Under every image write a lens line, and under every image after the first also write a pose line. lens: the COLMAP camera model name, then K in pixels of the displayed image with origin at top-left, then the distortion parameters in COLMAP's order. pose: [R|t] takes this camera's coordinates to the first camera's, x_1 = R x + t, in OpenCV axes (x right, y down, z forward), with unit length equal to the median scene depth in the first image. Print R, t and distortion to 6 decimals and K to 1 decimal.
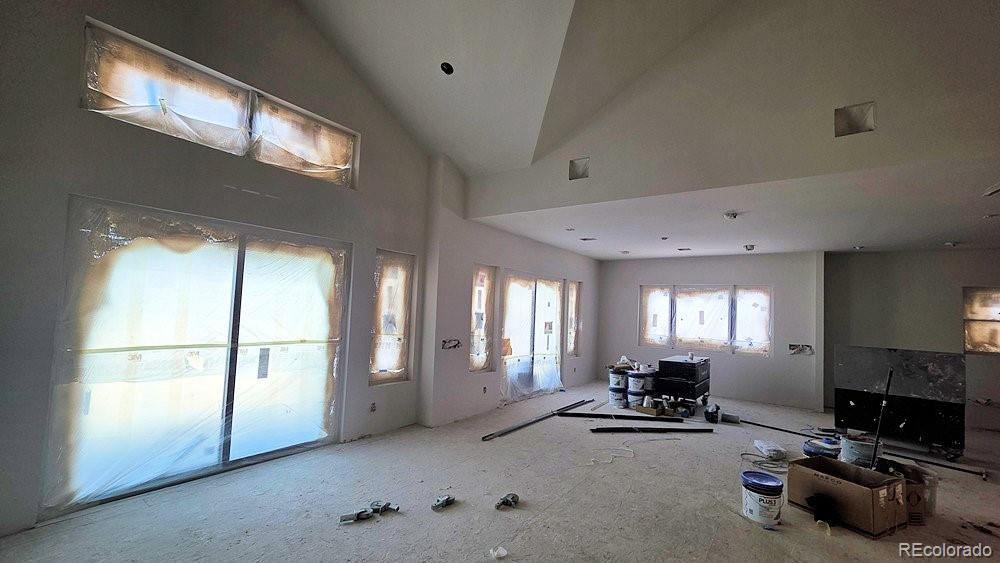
lens RADIAL K [[413.4, 0, 491.8], [0, 413.4, 285.9], [0, 0, 1]] dist [0.017918, 0.000193]
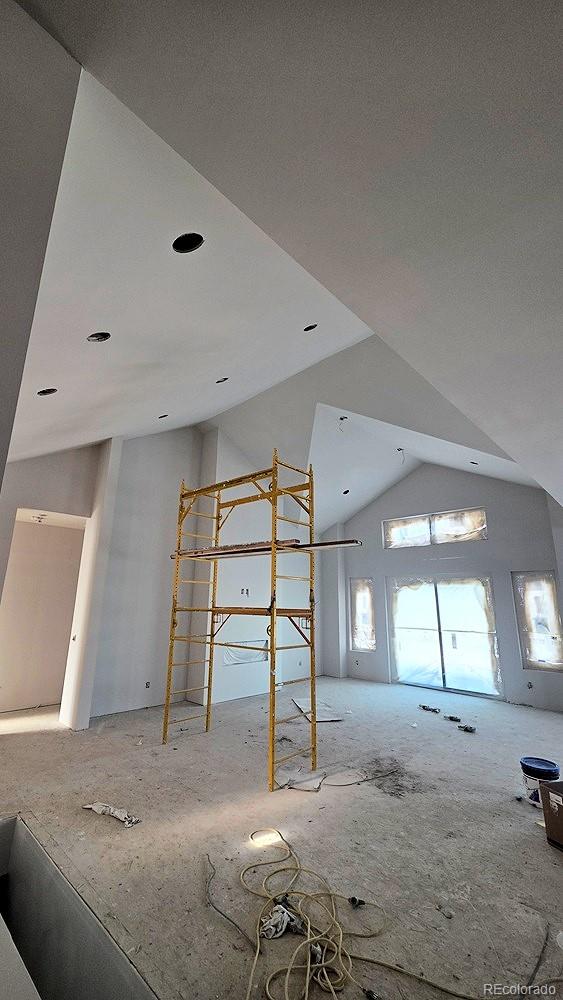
lens RADIAL K [[413.4, 0, 282.5], [0, 413.4, 497.0], [0, 0, 1]] dist [0.017918, 0.000193]
pose [[-0.129336, -0.295045, -0.946689, 1.487596], [0.032998, 0.952899, -0.301488, 0.088295], [0.991052, -0.070233, -0.113508, 0.399542]]
